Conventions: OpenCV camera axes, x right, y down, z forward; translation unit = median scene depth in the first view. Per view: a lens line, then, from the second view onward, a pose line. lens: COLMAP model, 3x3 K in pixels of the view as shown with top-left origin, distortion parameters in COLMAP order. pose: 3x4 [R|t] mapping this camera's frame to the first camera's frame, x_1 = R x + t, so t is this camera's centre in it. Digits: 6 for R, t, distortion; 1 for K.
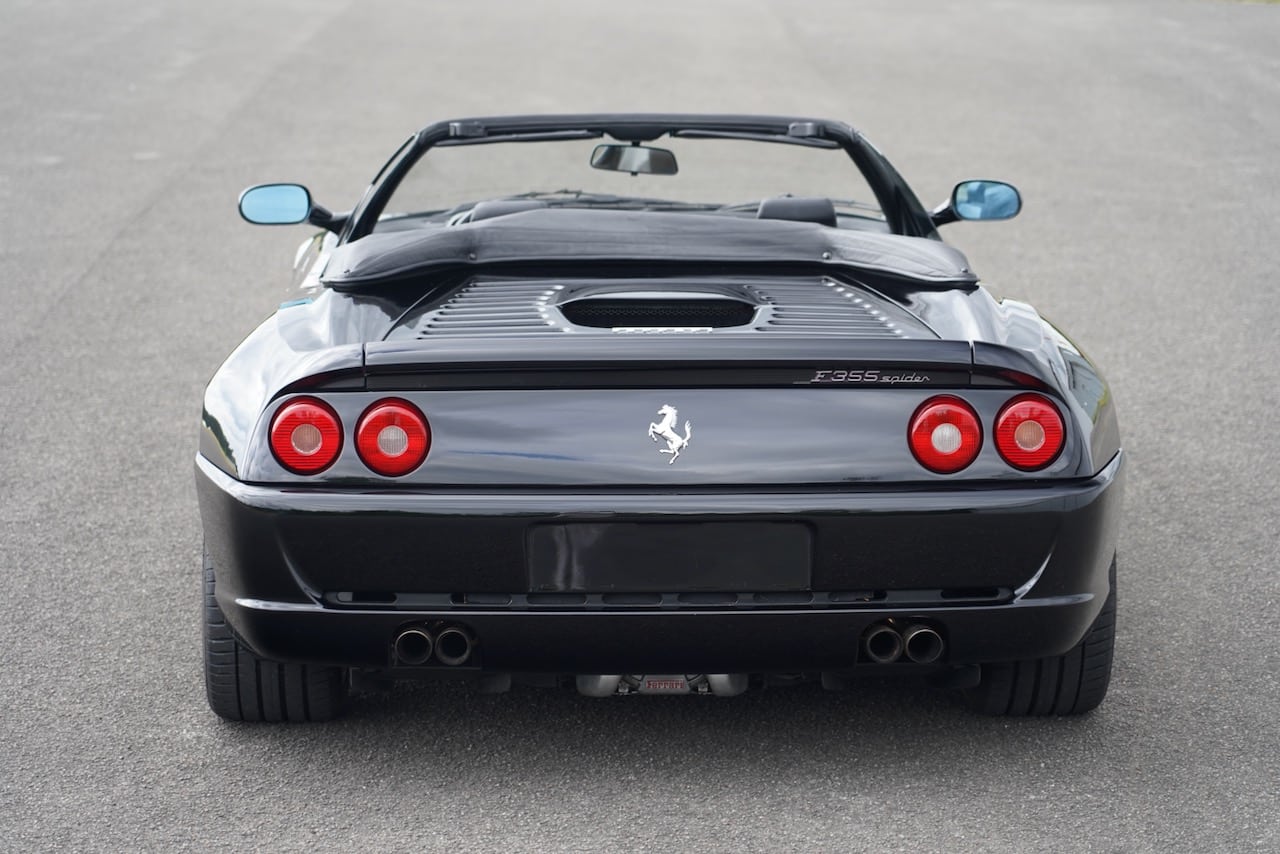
lens RADIAL K [[3688.4, 0, 643.3], [0, 3688.4, 426.9], [0, 0, 1]] dist [0.008721, 0.000000]
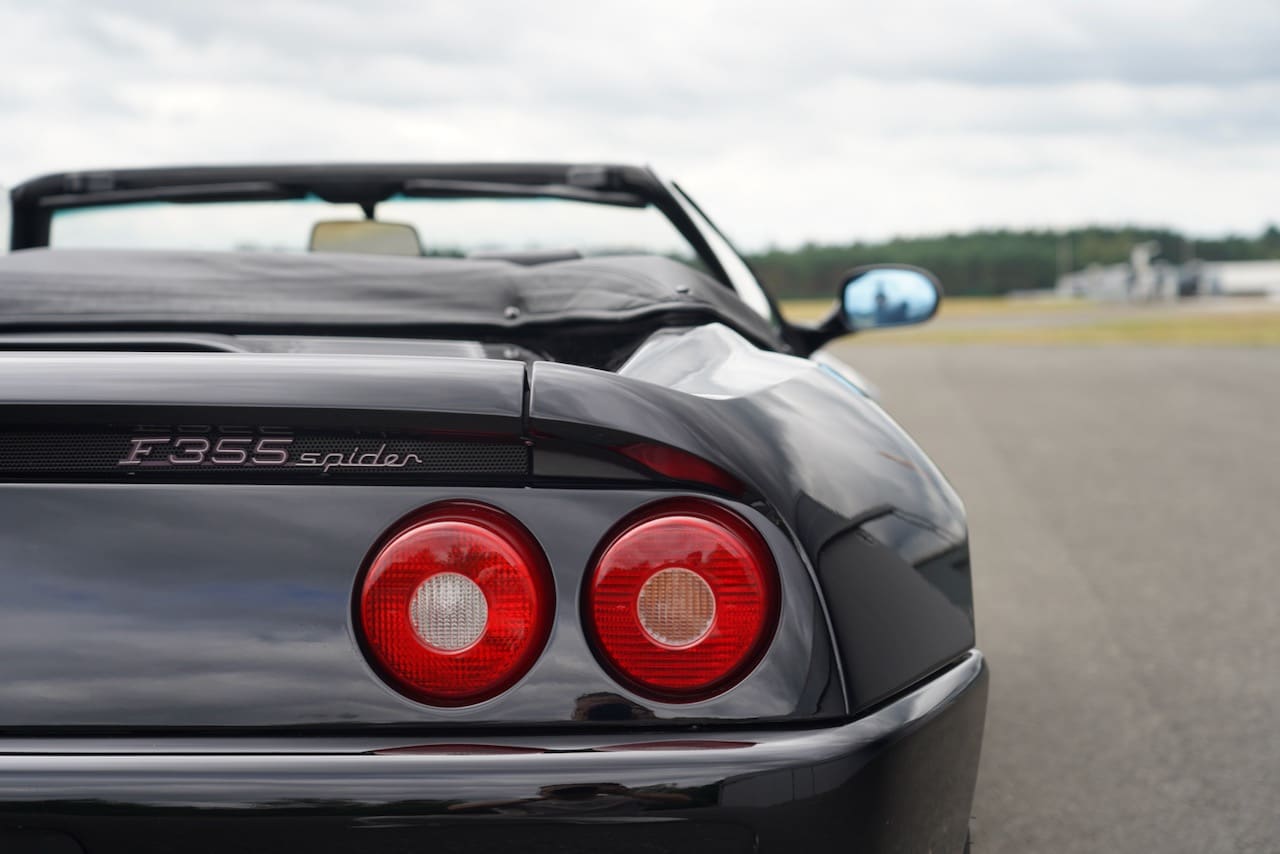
lens RADIAL K [[2342.3, 0, 632.2], [0, 2342.3, 424.0], [0, 0, 1]] dist [-0.022846, 0.000000]
pose [[0.992963, -0.003606, -0.118369, 0.128499], [-0.008821, 0.994508, -0.104291, 0.008698], [0.118095, 0.104601, 0.987478, 0.759685]]
